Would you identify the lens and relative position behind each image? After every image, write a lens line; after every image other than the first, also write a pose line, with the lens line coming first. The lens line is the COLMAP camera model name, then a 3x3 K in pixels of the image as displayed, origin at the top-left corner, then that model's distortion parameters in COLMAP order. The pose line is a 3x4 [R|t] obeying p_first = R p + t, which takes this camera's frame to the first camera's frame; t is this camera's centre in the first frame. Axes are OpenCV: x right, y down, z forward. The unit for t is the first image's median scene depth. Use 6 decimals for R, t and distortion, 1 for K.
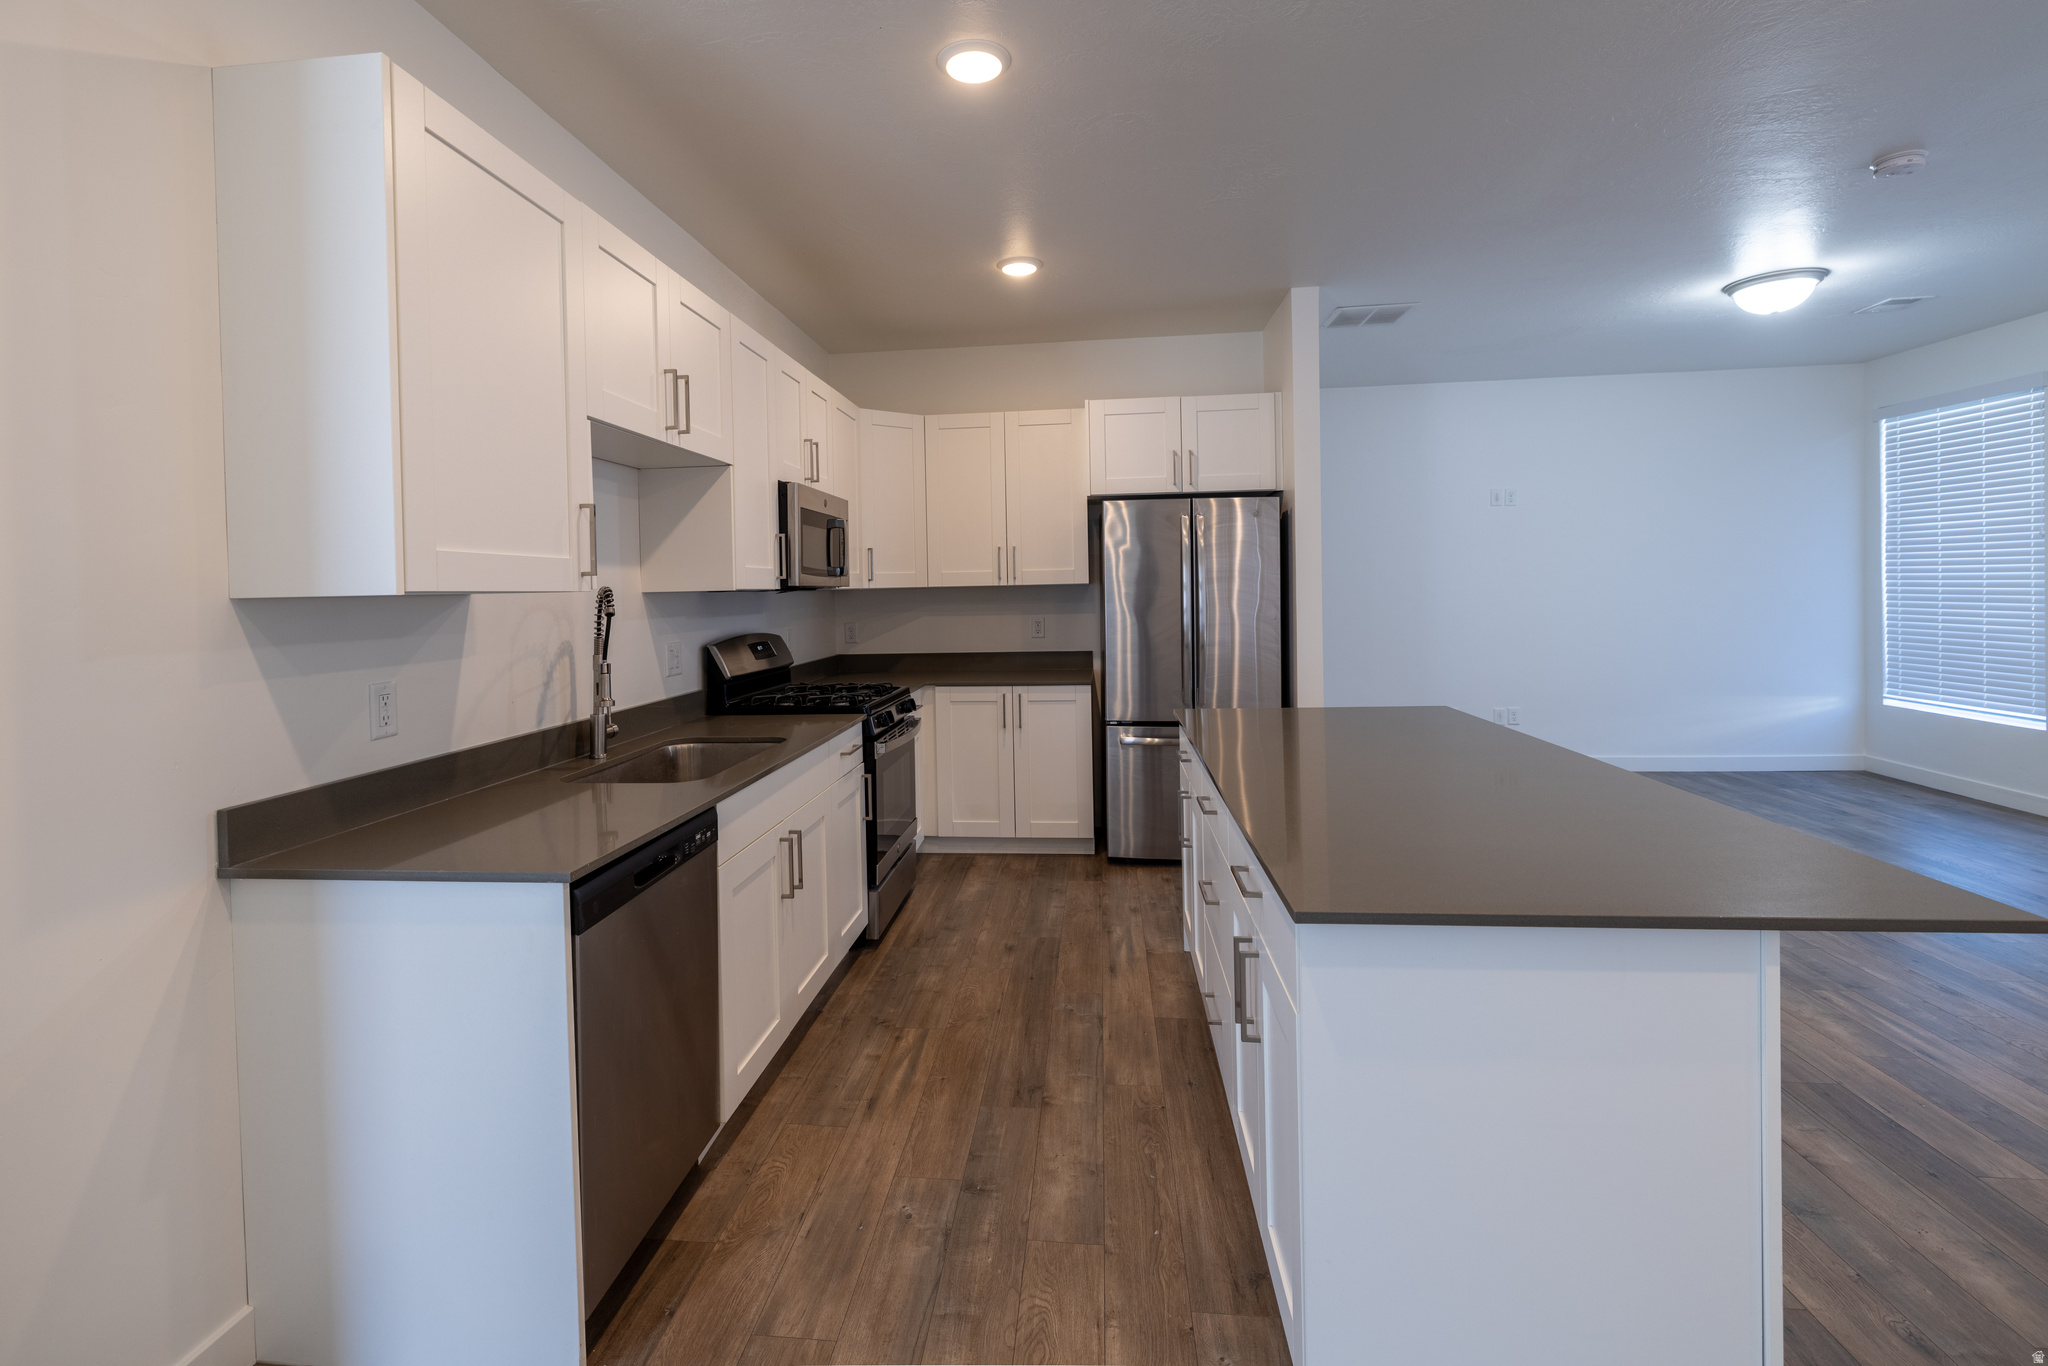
lens RADIAL K [[948.9, 0, 987.7], [0, 948.9, 603.4], [0, 0, 1]] dist [-0.000853, -0.000773]
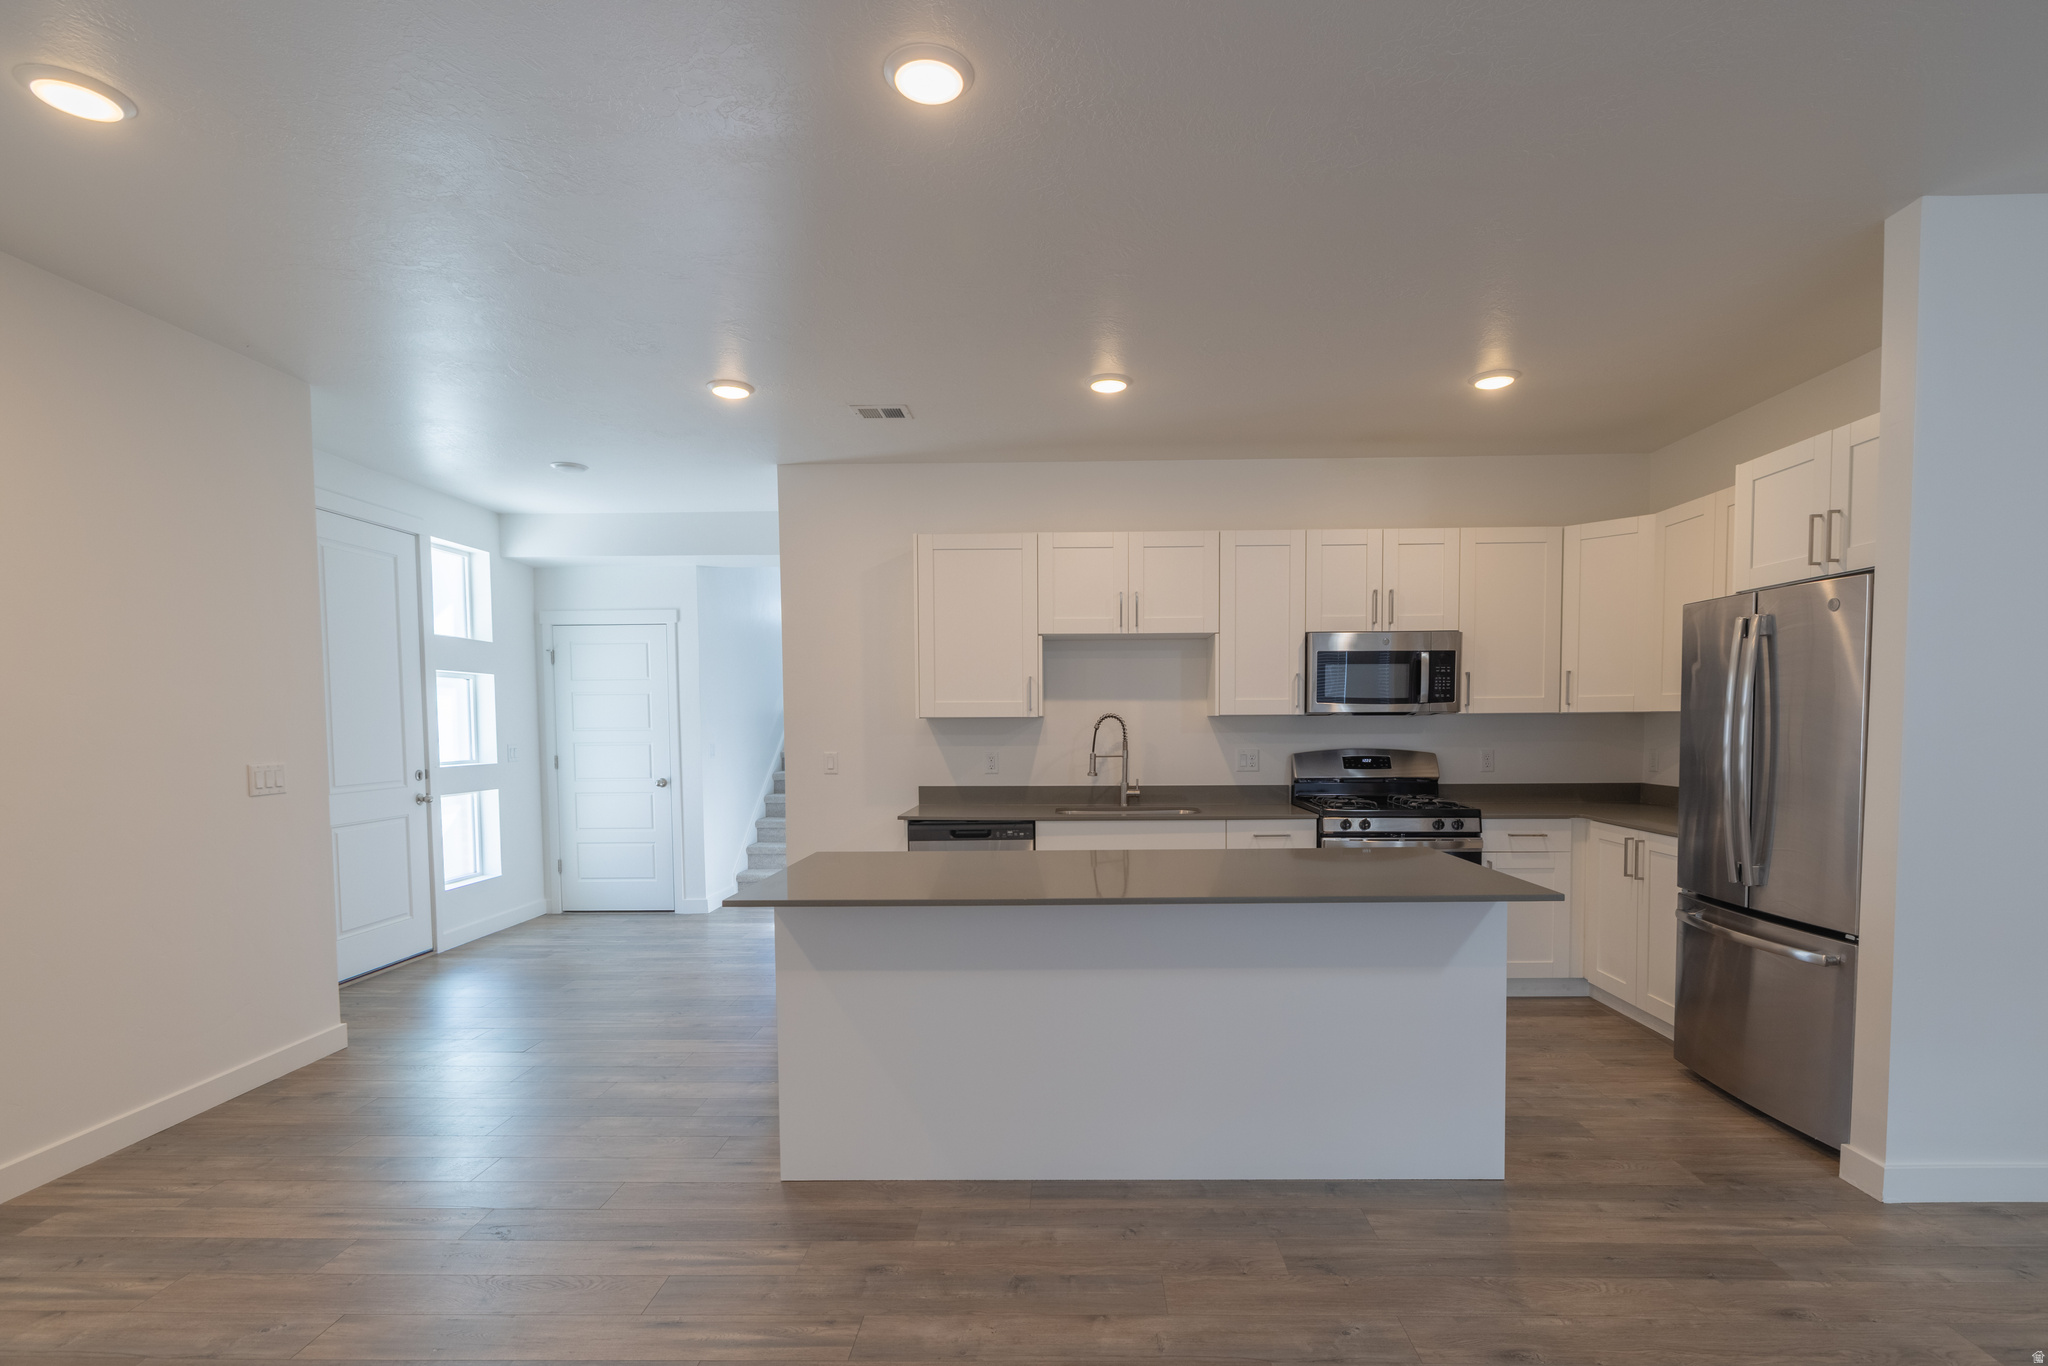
lens RADIAL K [[977.5, 0, 1046.0], [0, 977.5, 769.3], [0, 0, 1]] dist [-0.000173, 0.000347]
pose [[0.090500, 0.072107, -0.993283, 1.171985], [-0.009751, 0.997392, 0.071517, -0.034700], [0.995849, 0.003213, 0.090967, 0.543054]]
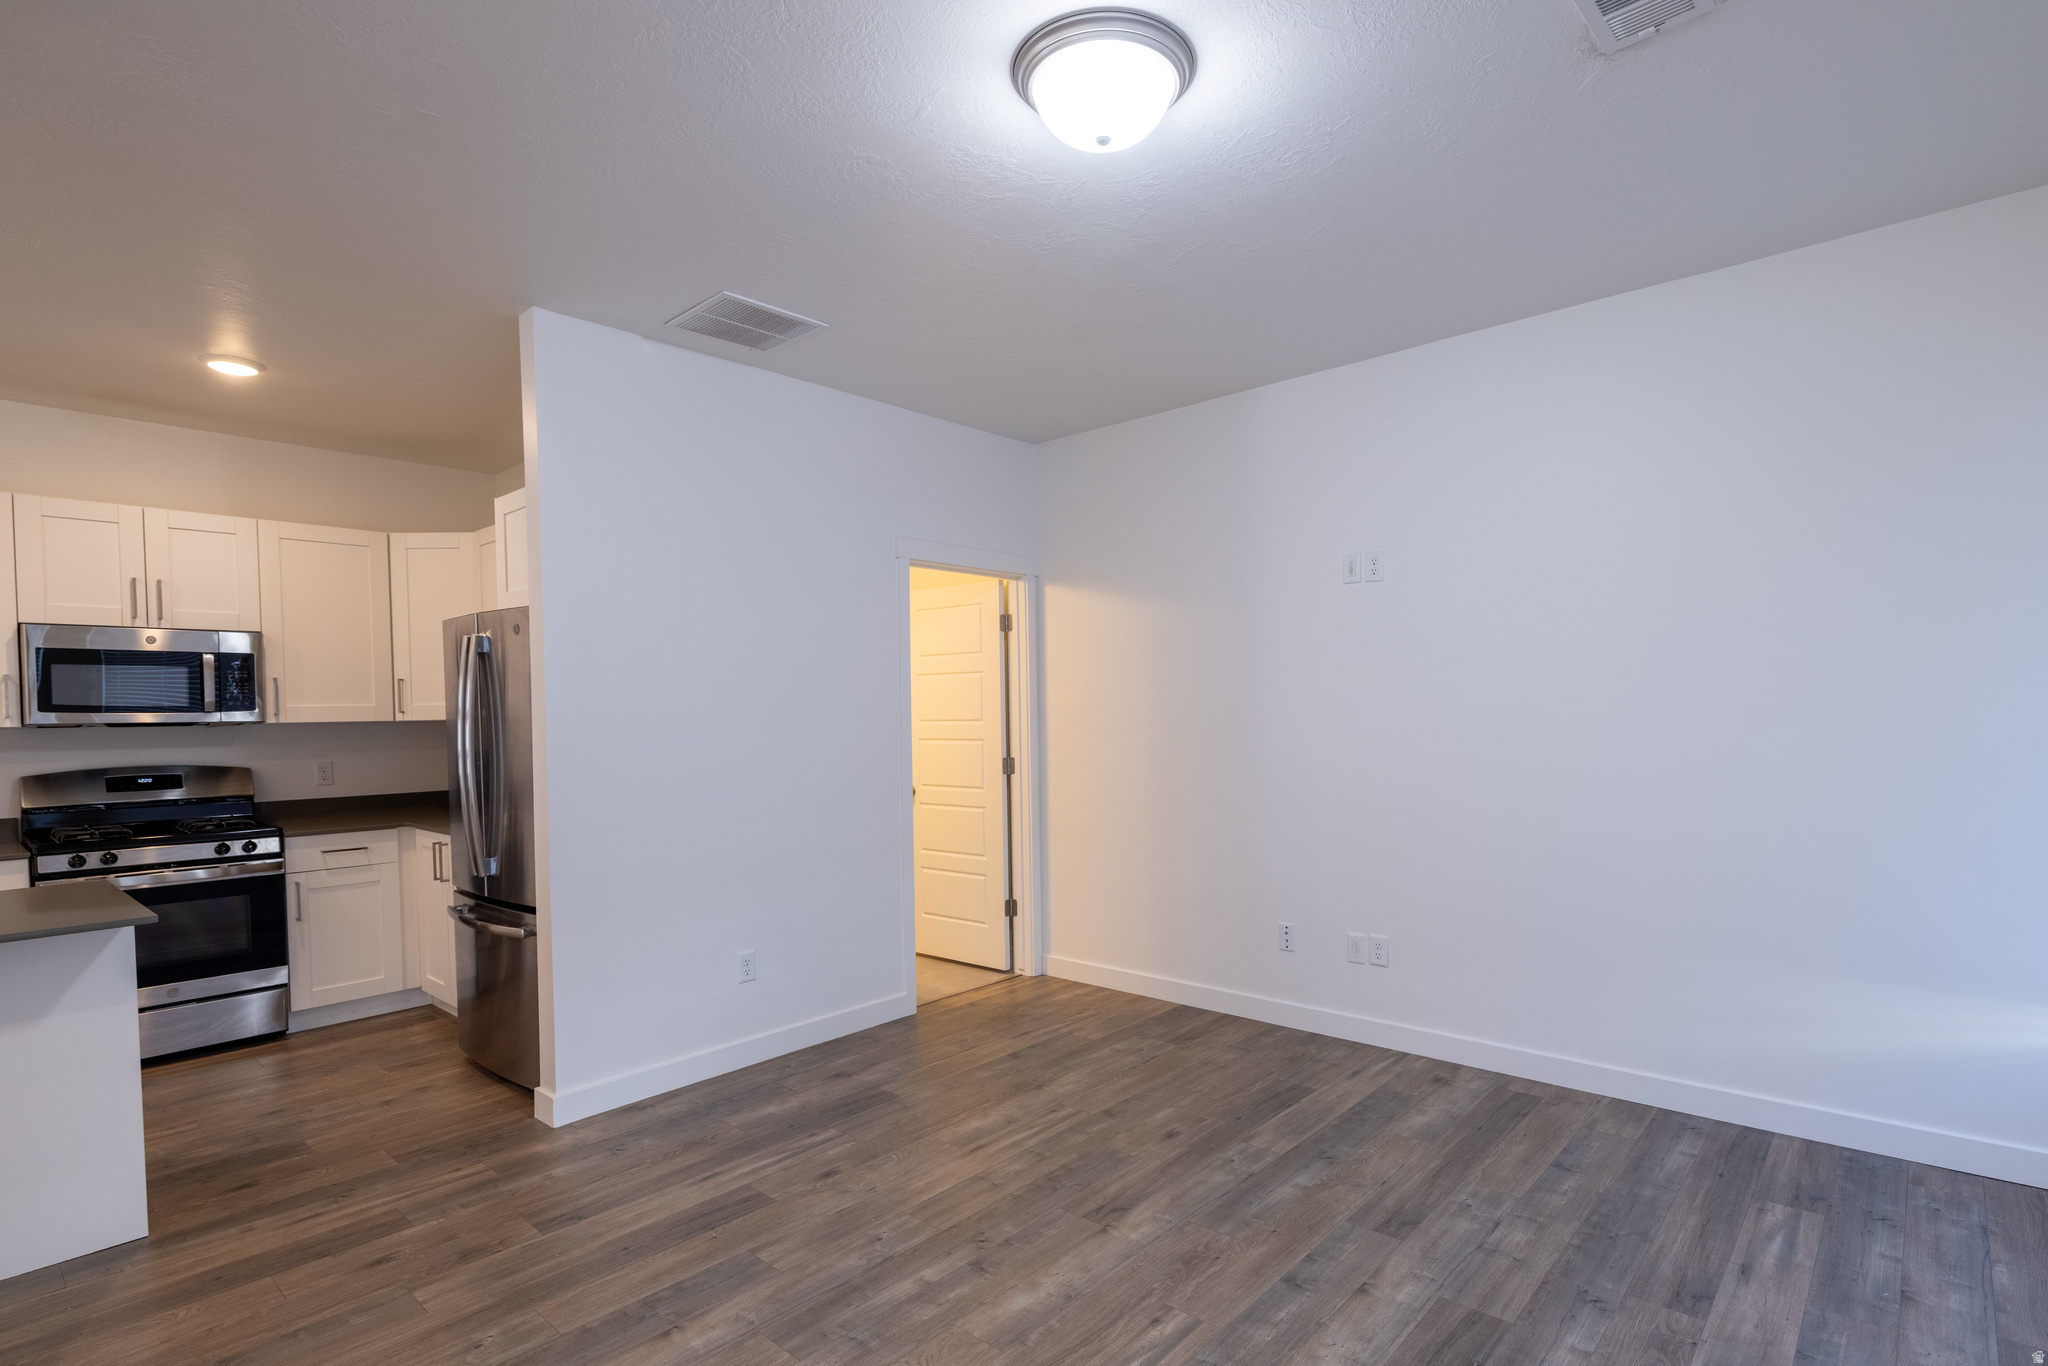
lens RADIAL K [[1002.0, 0, 1081.0], [0, 1002.0, 742.2], [0, 0, 1]] dist [-0.002315, 0.000571]
pose [[0.830666, 0.025707, -0.556178, 1.434443], [-0.010287, 0.999472, 0.030833, -0.046517], [0.556676, -0.019890, 0.830491, 0.774796]]
